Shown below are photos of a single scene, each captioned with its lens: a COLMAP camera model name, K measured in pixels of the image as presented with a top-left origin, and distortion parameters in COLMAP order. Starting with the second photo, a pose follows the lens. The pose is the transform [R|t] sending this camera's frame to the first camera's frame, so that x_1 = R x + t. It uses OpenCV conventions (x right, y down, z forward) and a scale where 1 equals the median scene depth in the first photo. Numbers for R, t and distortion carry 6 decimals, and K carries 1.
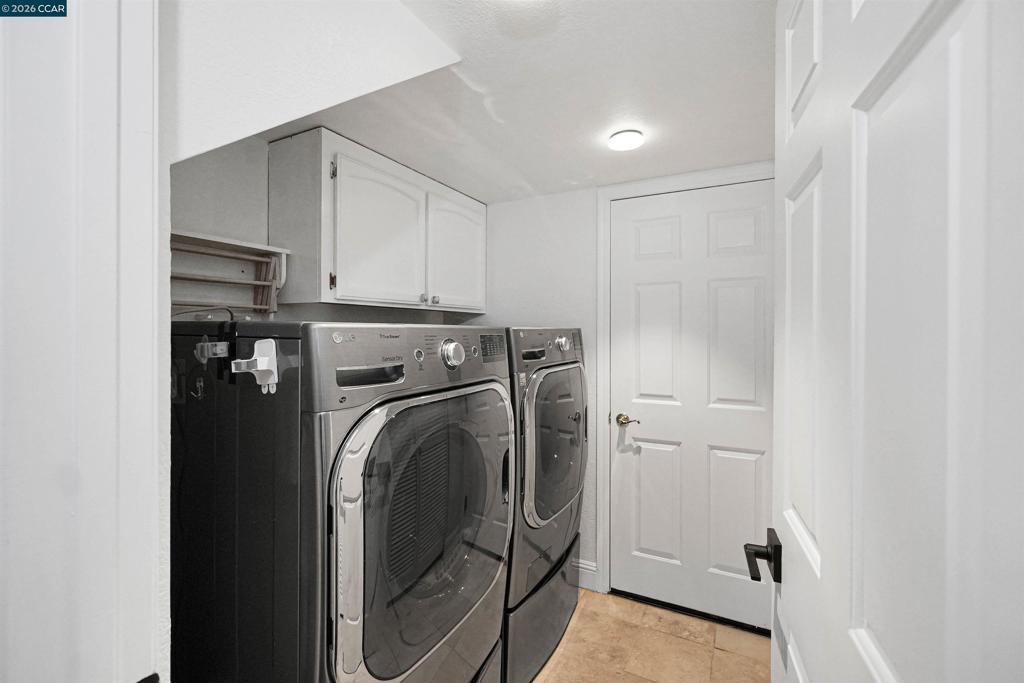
lens RADIAL K [[427.3, 0, 525.1], [0, 427.3, 339.0], [0, 0, 1]] dist [-0.005035, 0.004439]
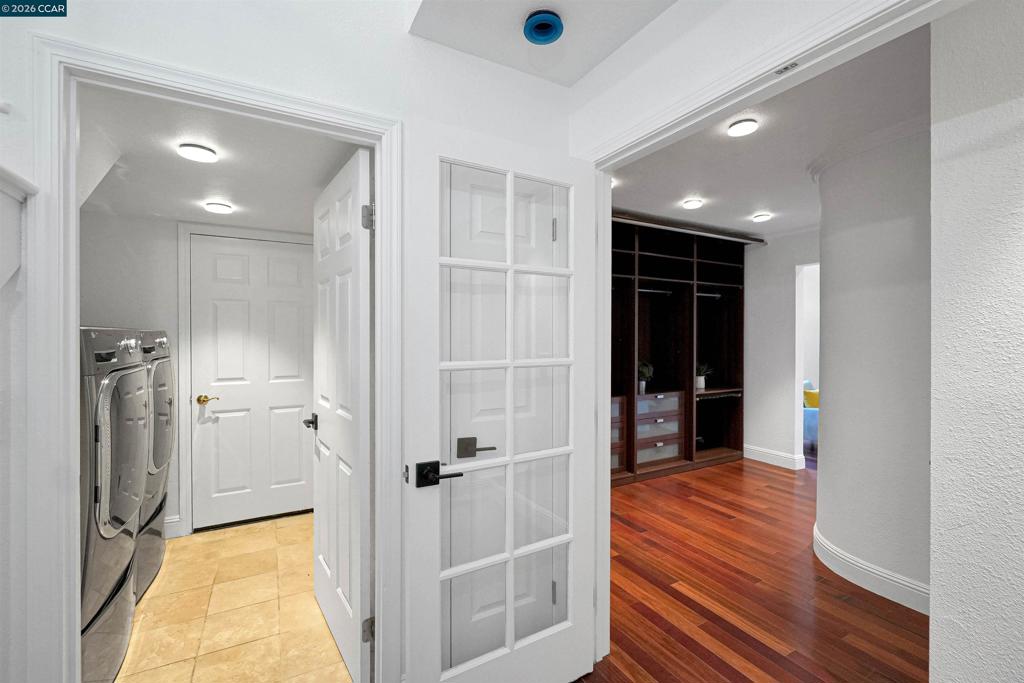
lens RADIAL K [[443.7, 0, 508.0], [0, 443.7, 341.2], [0, 0, 1]] dist [-0.002623, -0.000069]
pose [[0.565003, -0.007196, 0.825058, -0.384374], [0.009609, 0.999952, 0.002142, 0.013012], [-0.825033, 0.006718, 0.565044, -0.590060]]
